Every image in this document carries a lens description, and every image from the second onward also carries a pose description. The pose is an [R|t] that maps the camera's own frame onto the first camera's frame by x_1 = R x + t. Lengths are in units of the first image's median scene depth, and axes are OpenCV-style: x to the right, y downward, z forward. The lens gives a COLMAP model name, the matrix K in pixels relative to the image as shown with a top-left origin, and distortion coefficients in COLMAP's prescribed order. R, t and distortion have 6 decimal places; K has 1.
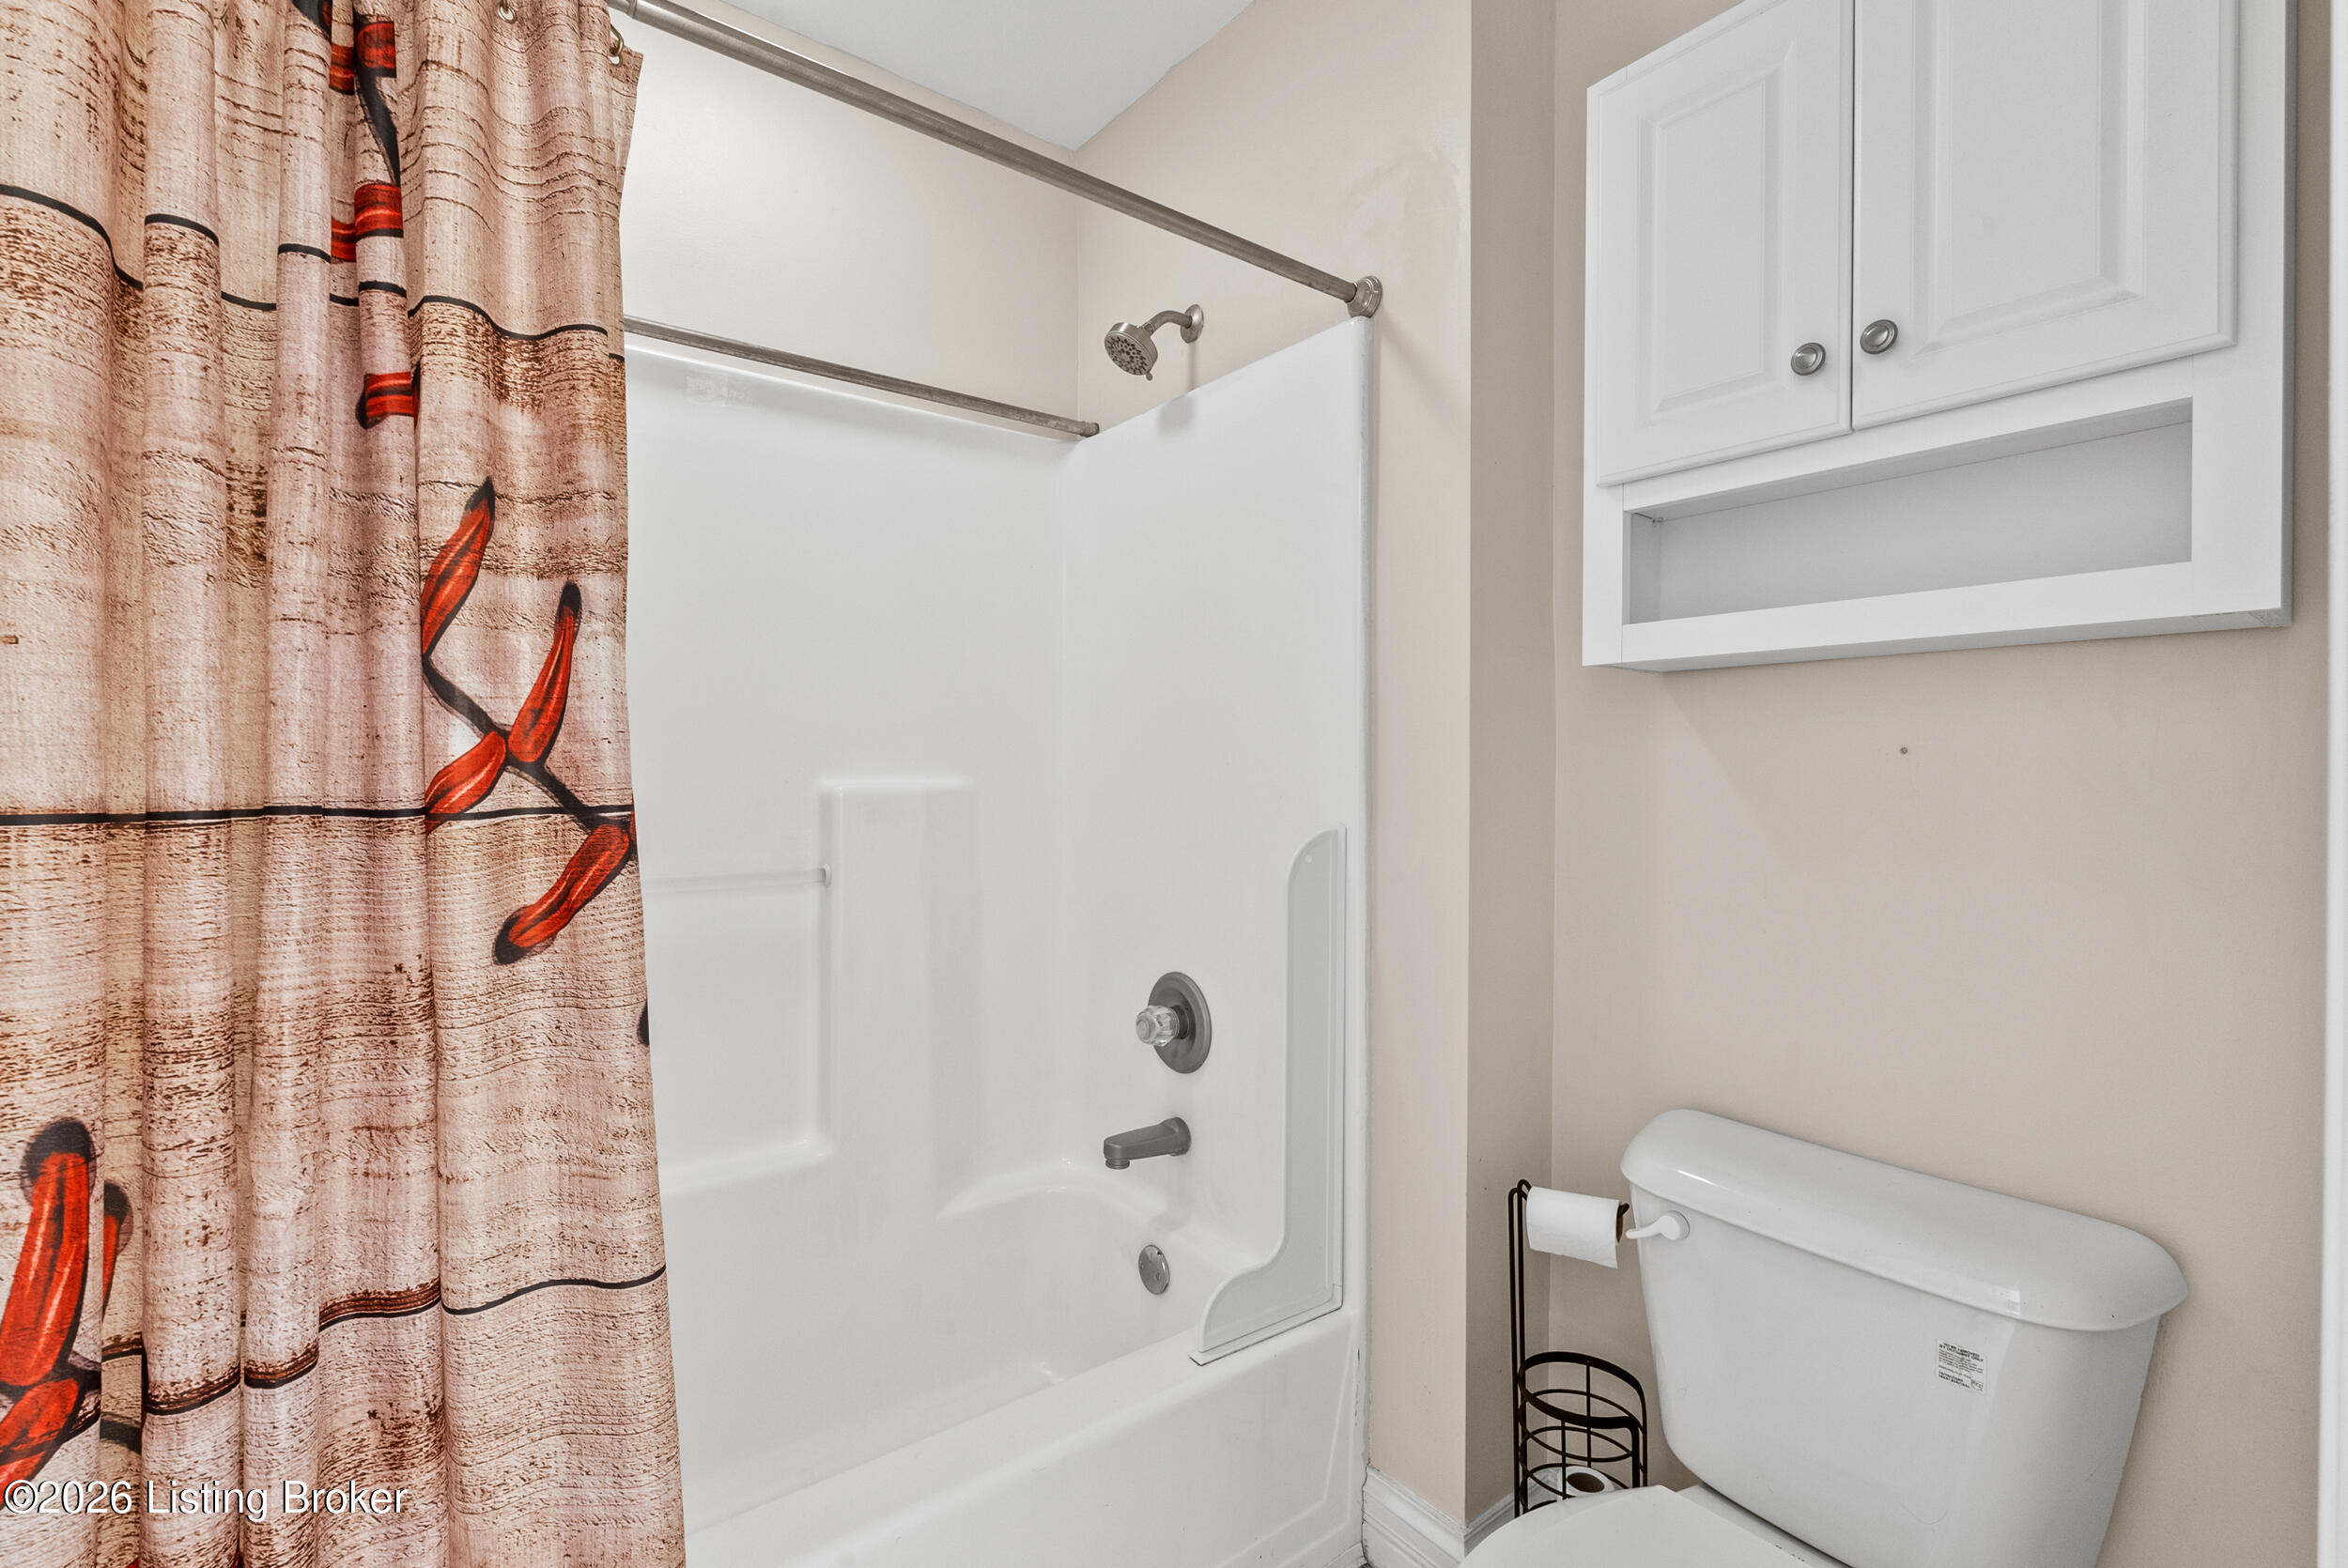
lens RADIAL K [[1039.2, 0, 1170.2], [0, 1039.2, 783.4], [0, 0, 1]] dist [-0.006519, 0.000328]
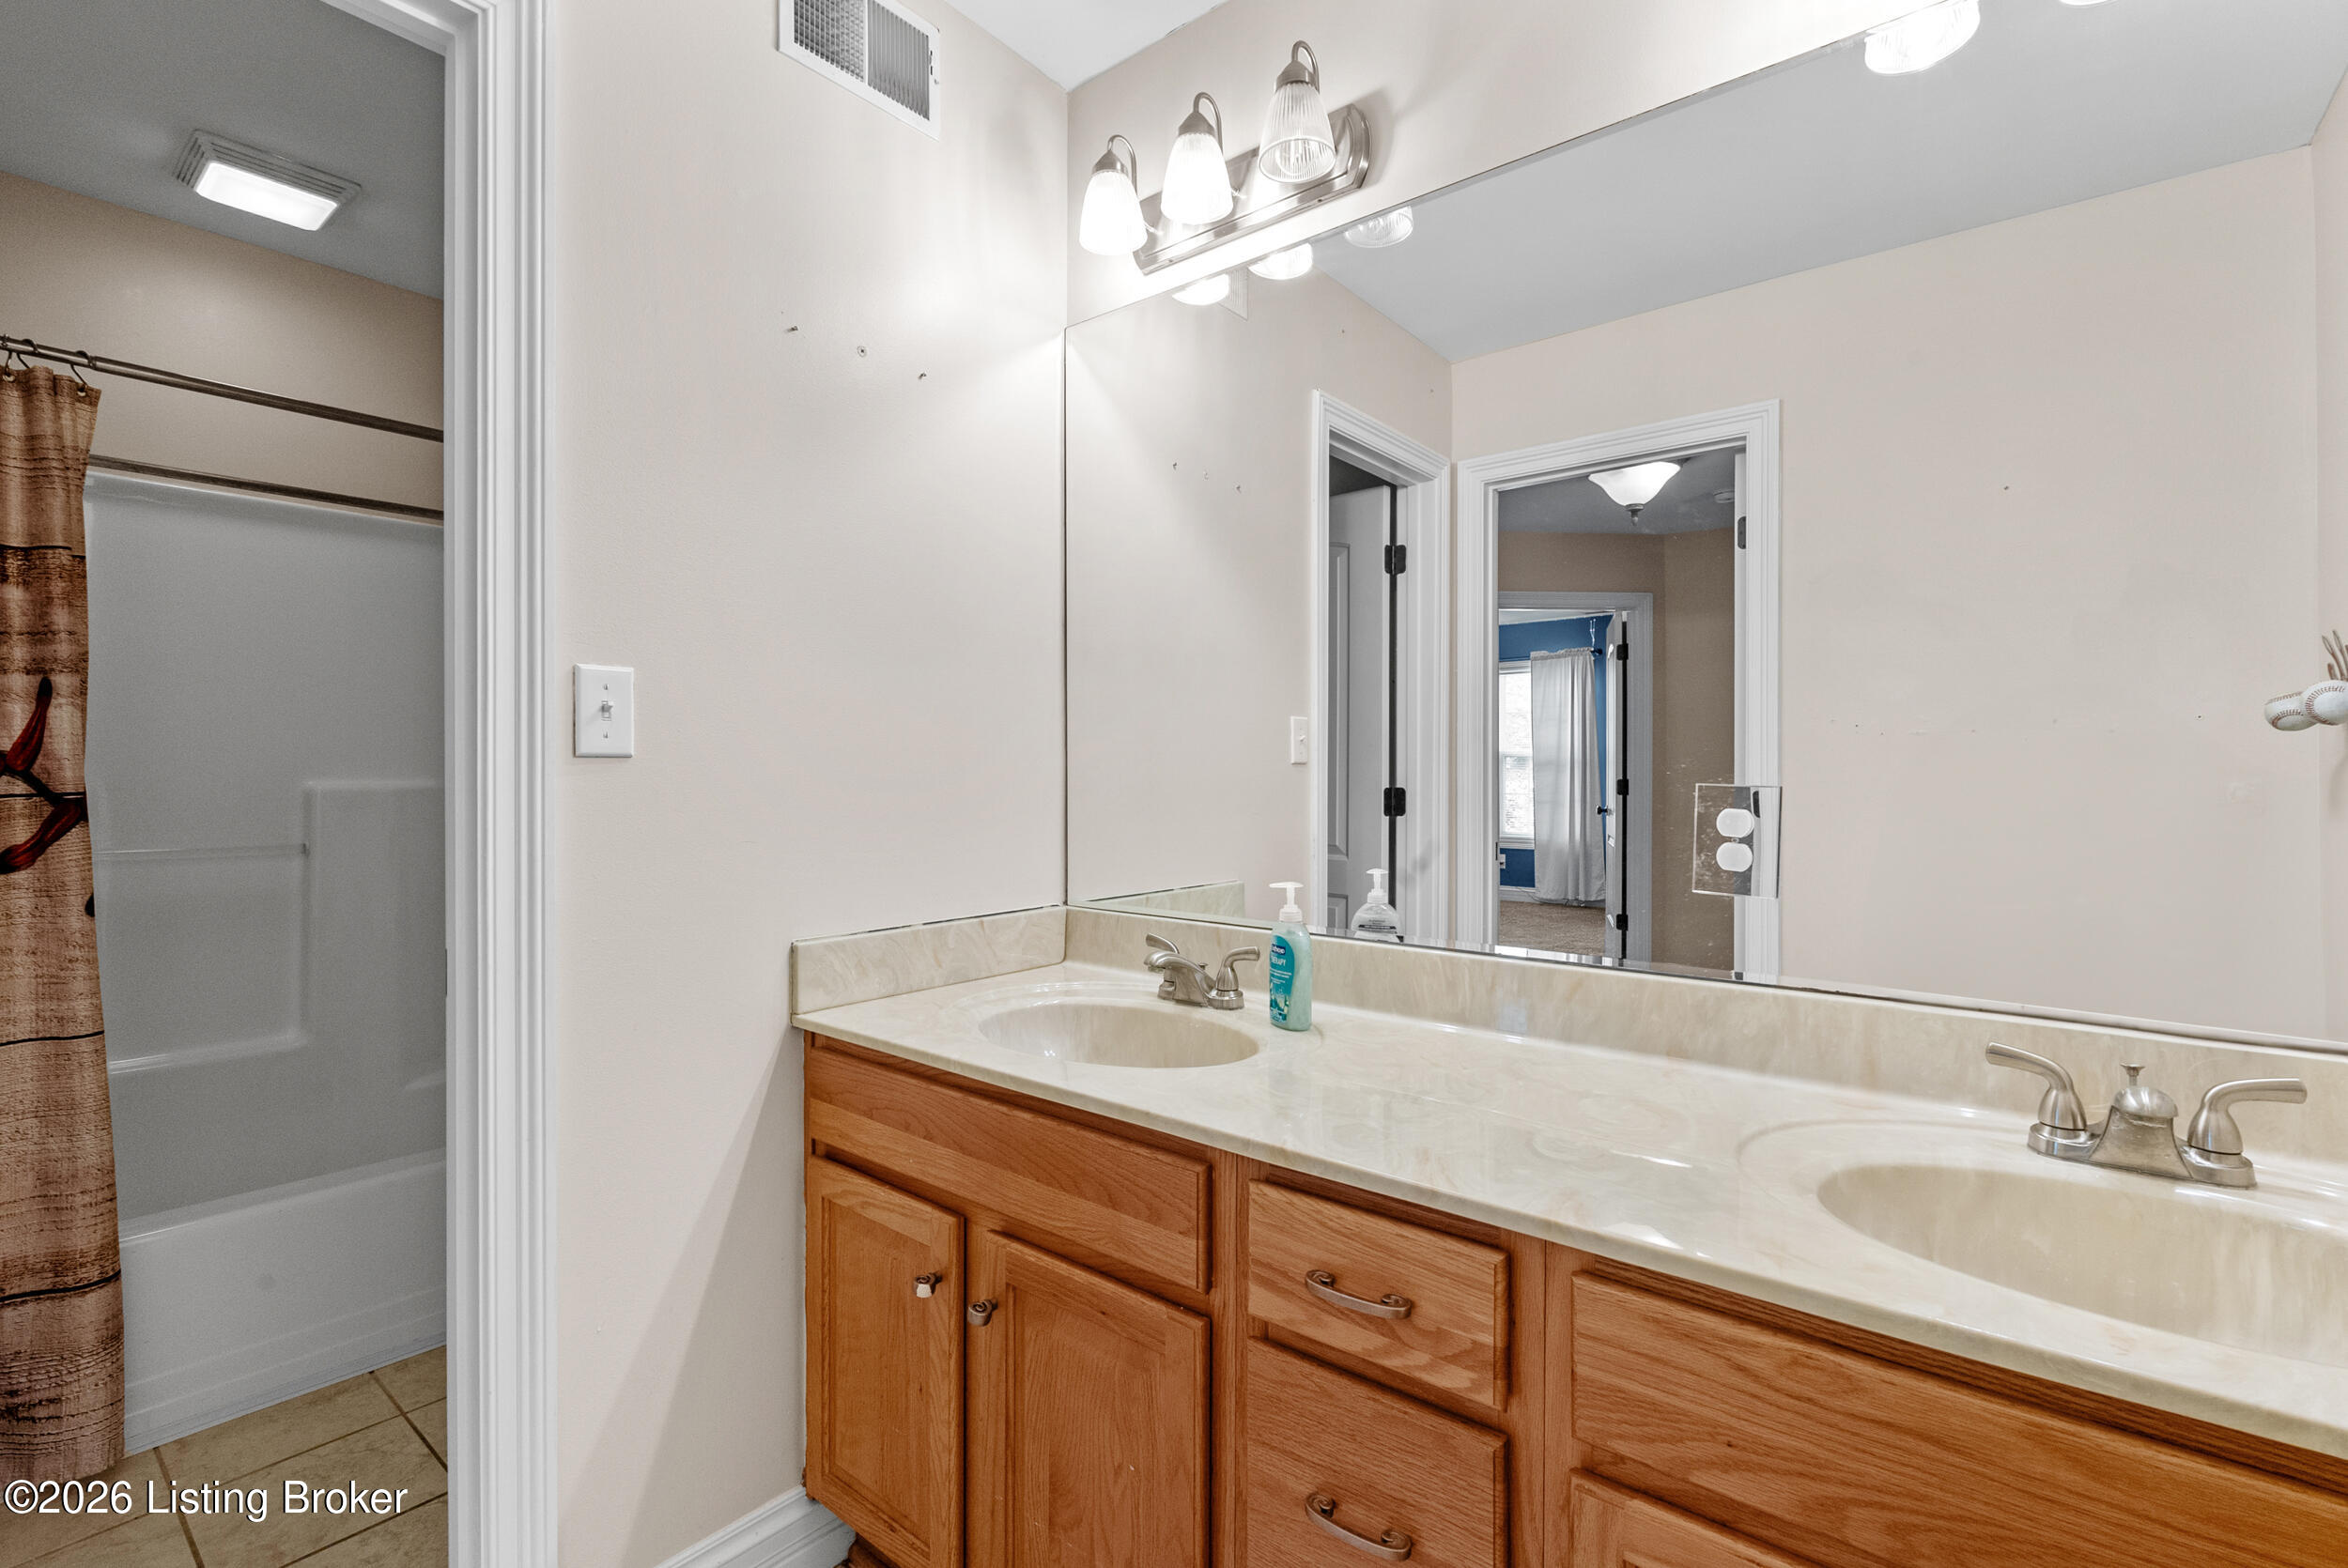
lens RADIAL K [[1039.2, 0, 1175.3], [0, 1039.2, 779.5], [0, 0, 1]] dist [-0.006519, 0.000328]
pose [[0.972578, 0.001294, 0.232574, 1.026910], [0.000927, 0.999955, -0.009441, 0.016725], [-0.232575, 0.009398, 0.972533, -1.365852]]
